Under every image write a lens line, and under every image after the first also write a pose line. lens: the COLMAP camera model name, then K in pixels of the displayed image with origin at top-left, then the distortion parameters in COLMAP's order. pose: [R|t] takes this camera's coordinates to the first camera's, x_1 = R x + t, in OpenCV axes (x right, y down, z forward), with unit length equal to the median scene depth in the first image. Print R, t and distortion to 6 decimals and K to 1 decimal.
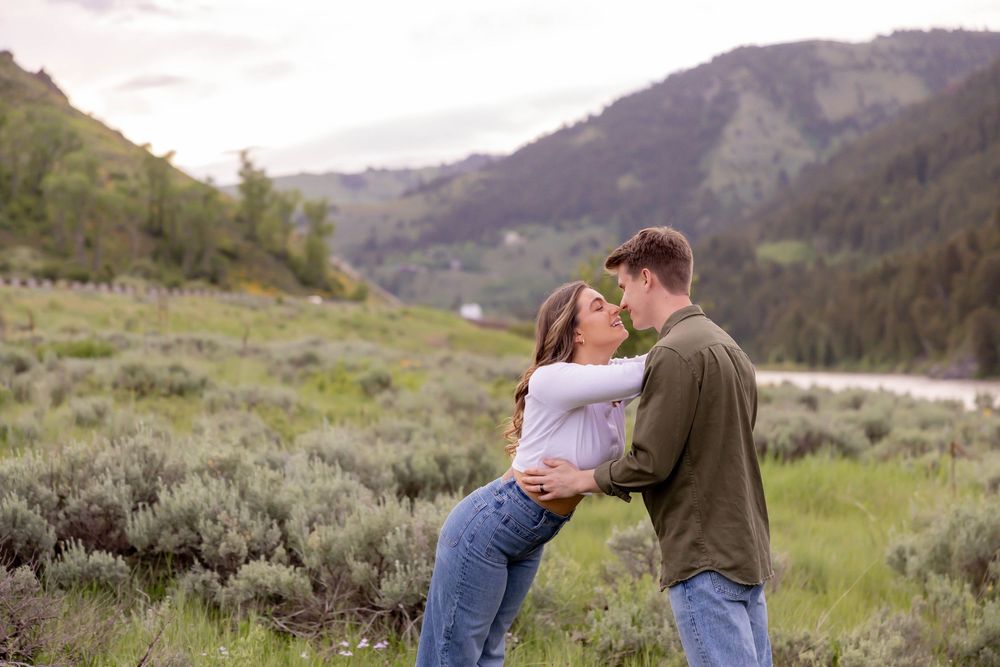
lens RADIAL K [[2002.8, 0, 500.0], [0, 2002.8, 333.5], [0, 0, 1]] dist [0.031632, 0.184157]
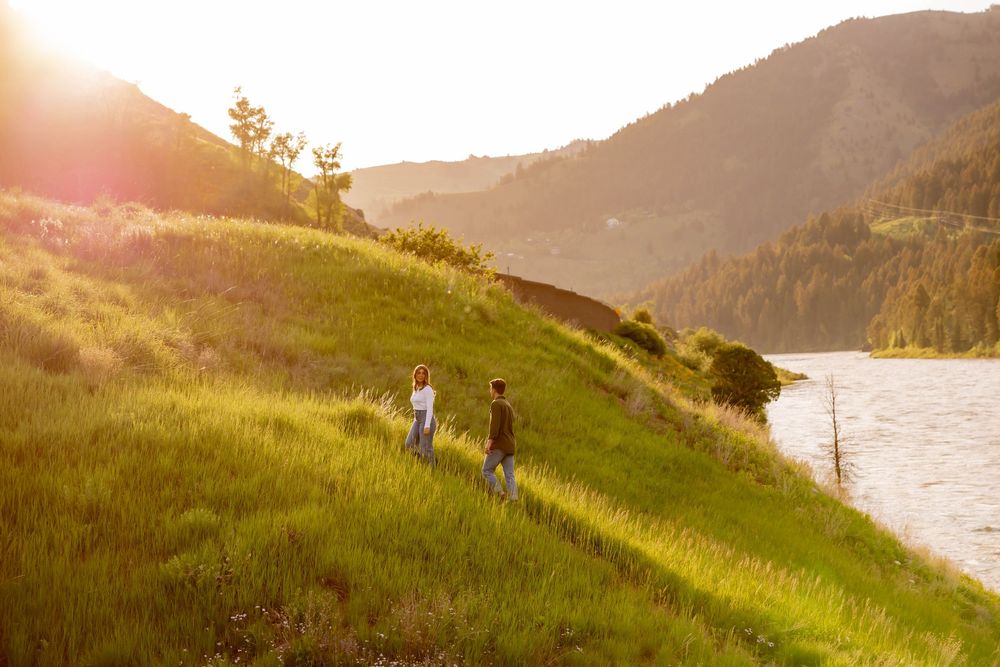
lens RADIAL K [[2002.8, 0, 500.0], [0, 2002.8, 333.5], [0, 0, 1]] dist [0.031632, 0.184157]
pose [[0.998461, -0.011854, -0.054178, 0.012732], [0.012084, 0.999919, 0.003923, 0.004226], [0.054128, -0.004572, 0.998524, 0.128918]]
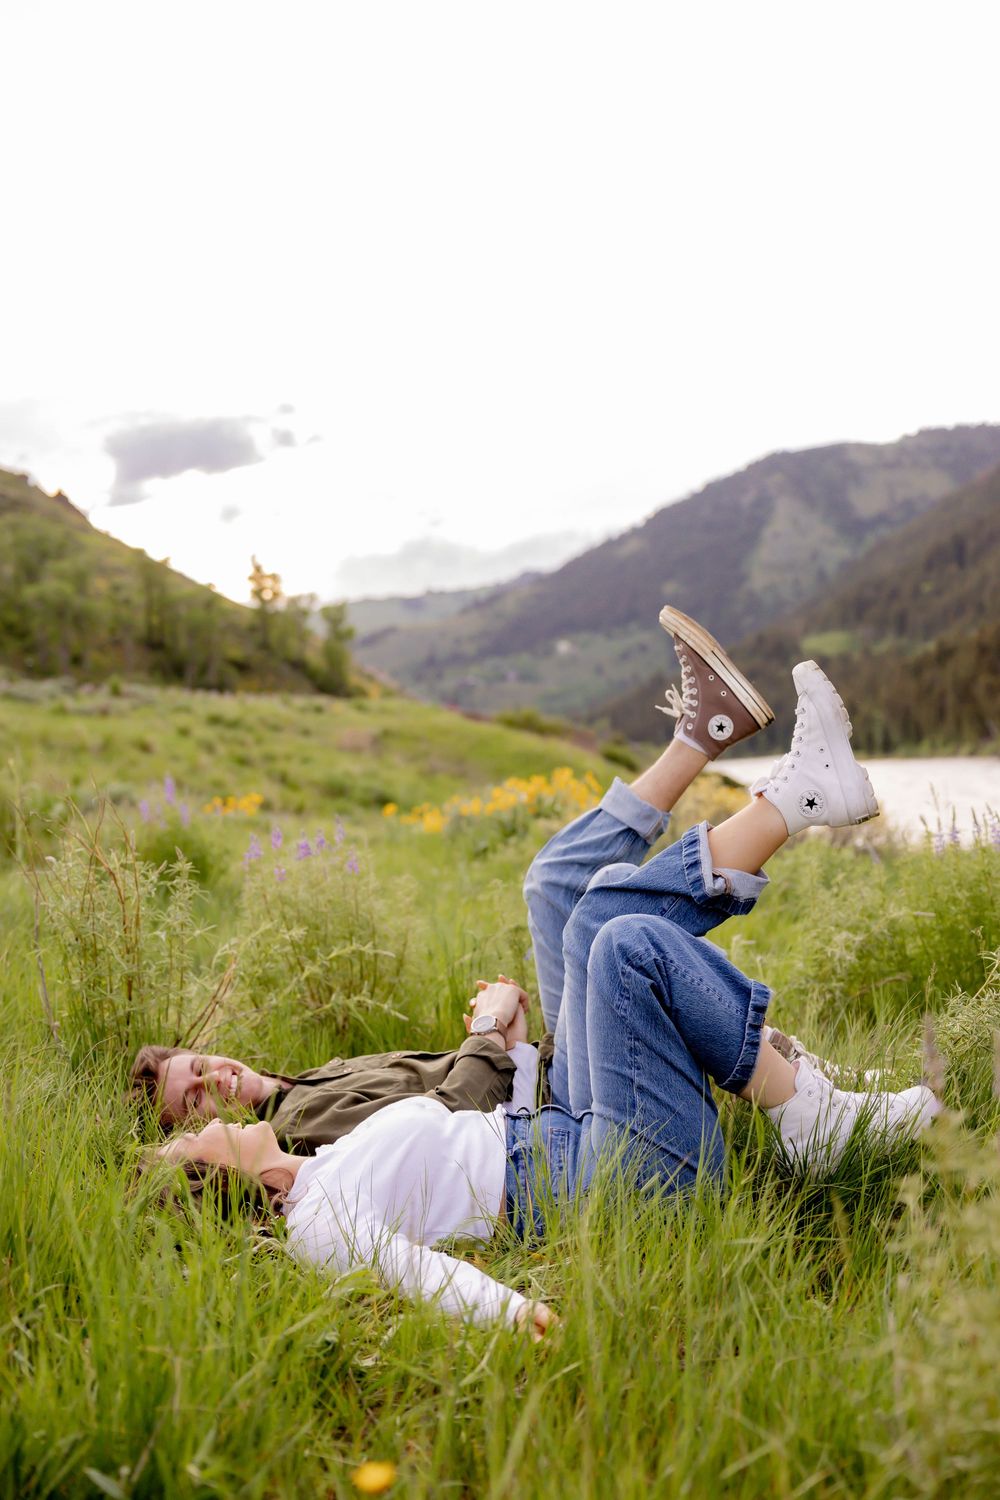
lens RADIAL K [[1862.9, 0, 500.0], [0, 1862.9, 750.0], [0, 0, 1]] dist [0.024035, 0.012783]
pose [[0.997983, -0.054097, -0.033215, 0.006076], [0.054251, 0.998520, 0.003770, 0.001409], [0.032962, -0.005564, 0.999441, 0.092753]]
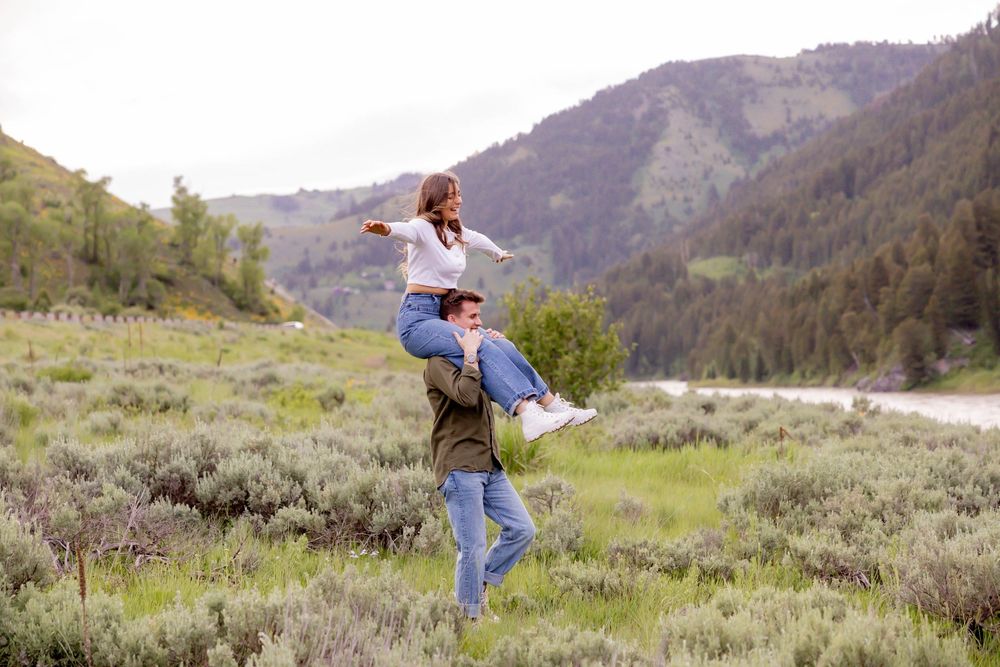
lens RADIAL K [[2002.8, 0, 500.0], [0, 2002.8, 333.5], [0, 0, 1]] dist [0.031632, 0.184157]
pose [[0.999305, -0.017880, 0.032713, -0.000130], [0.018198, 0.999790, -0.009457, 0.000007], [-0.032537, 0.010046, 0.999420, -0.007354]]
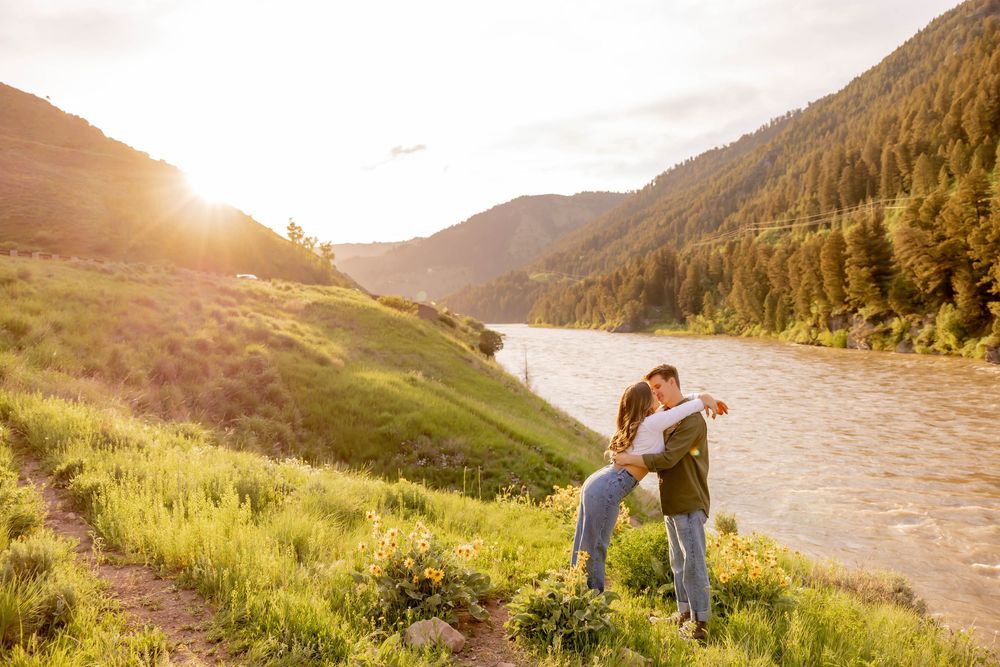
lens RADIAL K [[779.2, 0, 500.0], [0, 779.2, 333.5], [0, 0, 1]] dist [0.021065, -0.002121]
pose [[0.995437, 0.013353, 0.094482, 0.007858], [-0.016220, 0.999429, 0.029637, 0.000750], [-0.094033, -0.031035, 0.995085, 0.113898]]
